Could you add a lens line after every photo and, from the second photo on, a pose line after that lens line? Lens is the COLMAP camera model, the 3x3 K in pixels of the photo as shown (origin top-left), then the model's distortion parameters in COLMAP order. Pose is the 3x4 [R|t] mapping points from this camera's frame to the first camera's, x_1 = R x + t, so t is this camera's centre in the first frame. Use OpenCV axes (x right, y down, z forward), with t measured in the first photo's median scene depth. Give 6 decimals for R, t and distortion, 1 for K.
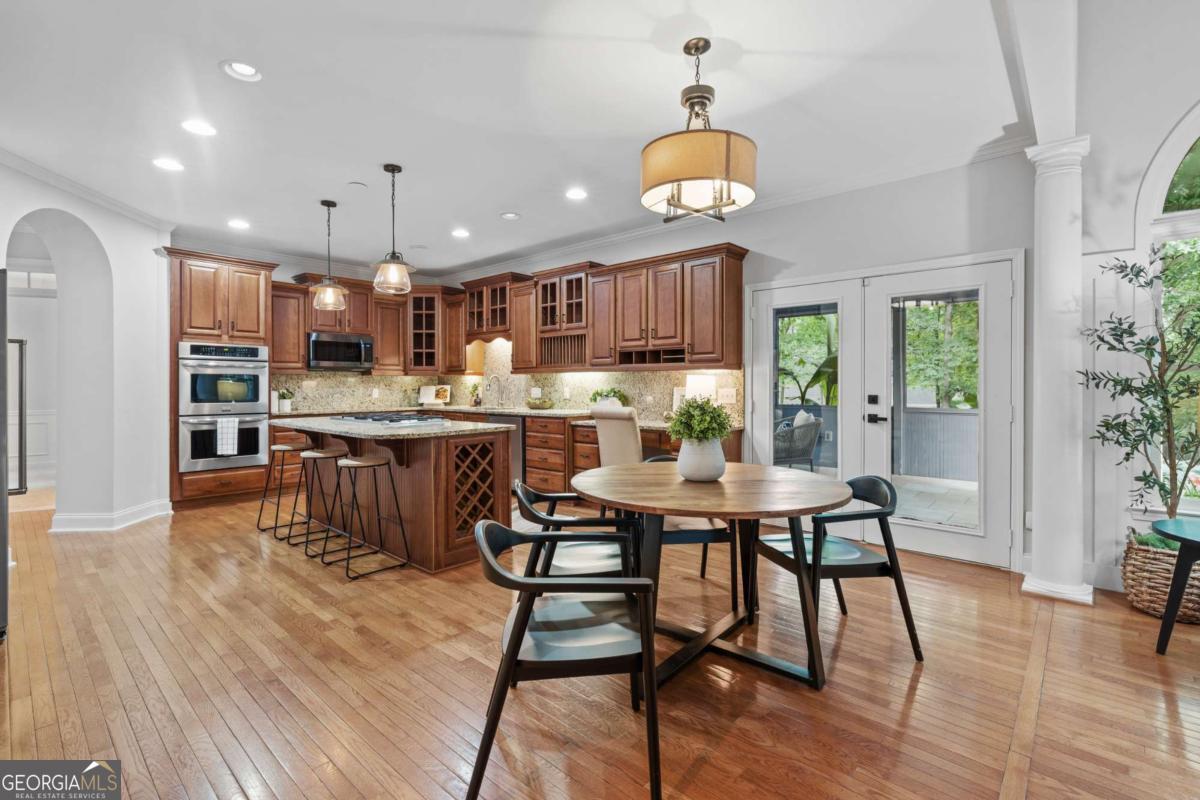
lens RADIAL K [[542.4, 0, 597.8], [0, 542.4, 389.4], [0, 0, 1]] dist [-0.004009, 0.001966]
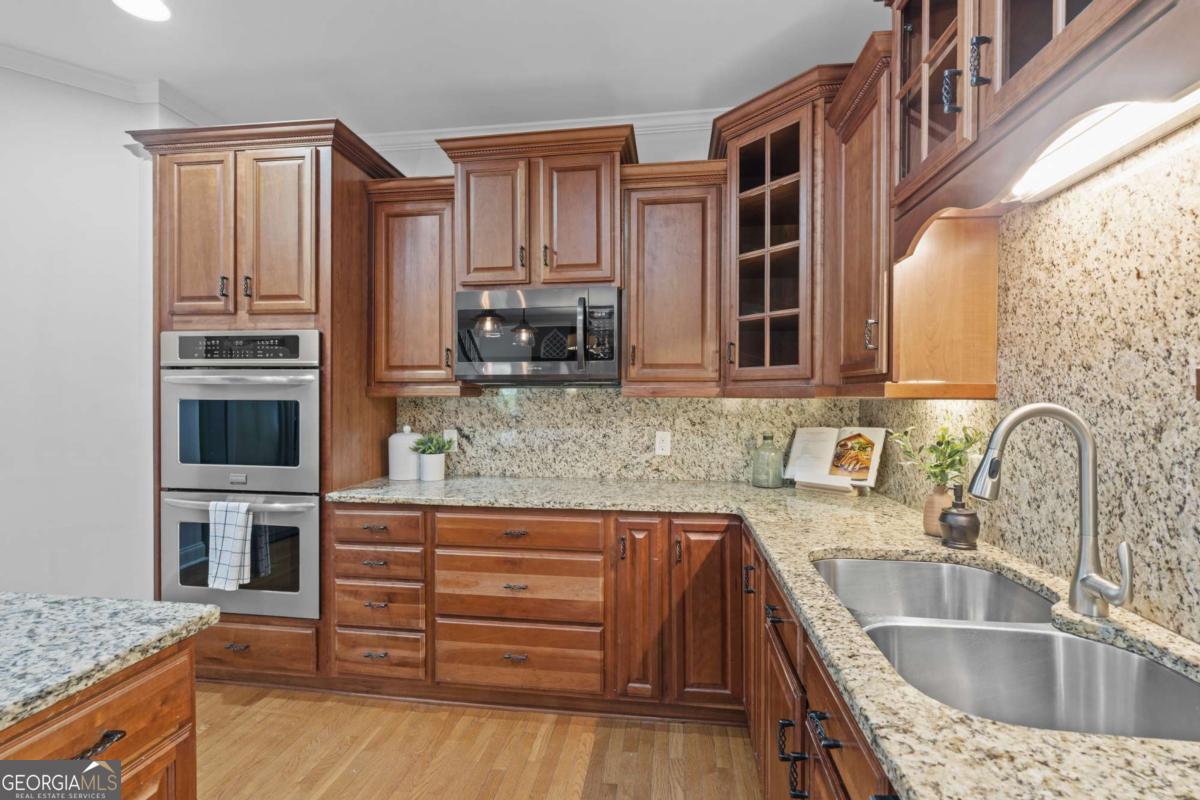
lens RADIAL K [[542.4, 0, 596.4], [0, 542.4, 397.6], [0, 0, 1]] dist [-0.004009, 0.001966]
pose [[0.555759, 0.007276, -0.831311, -0.183018], [-0.009990, 0.999948, 0.002074, -0.037594], [0.831283, 0.007152, 0.555803, 1.125496]]
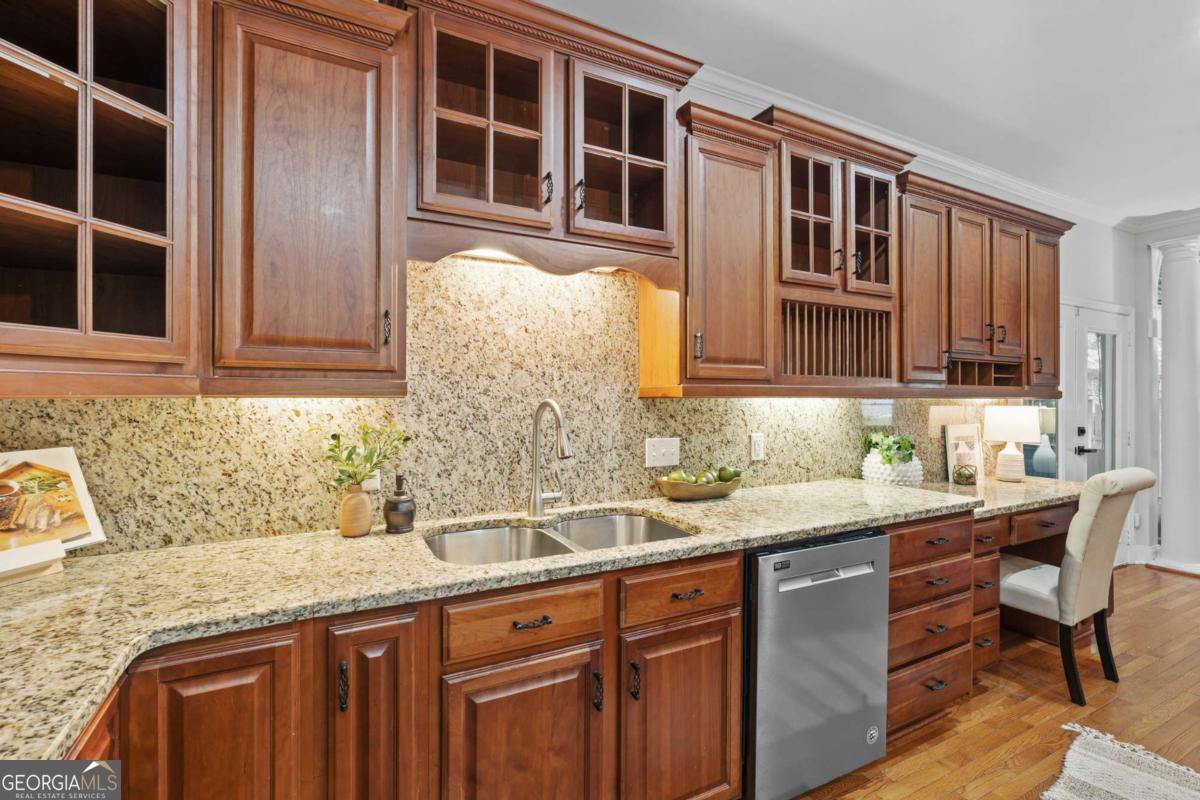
lens RADIAL K [[542.4, 0, 603.5], [0, 542.4, 395.6], [0, 0, 1]] dist [-0.004009, 0.001966]
pose [[0.351057, 0.005665, 0.936337, -0.603638], [0.004718, 0.999958, -0.007819, -0.036021], [-0.936342, 0.007162, 0.351016, 1.229719]]
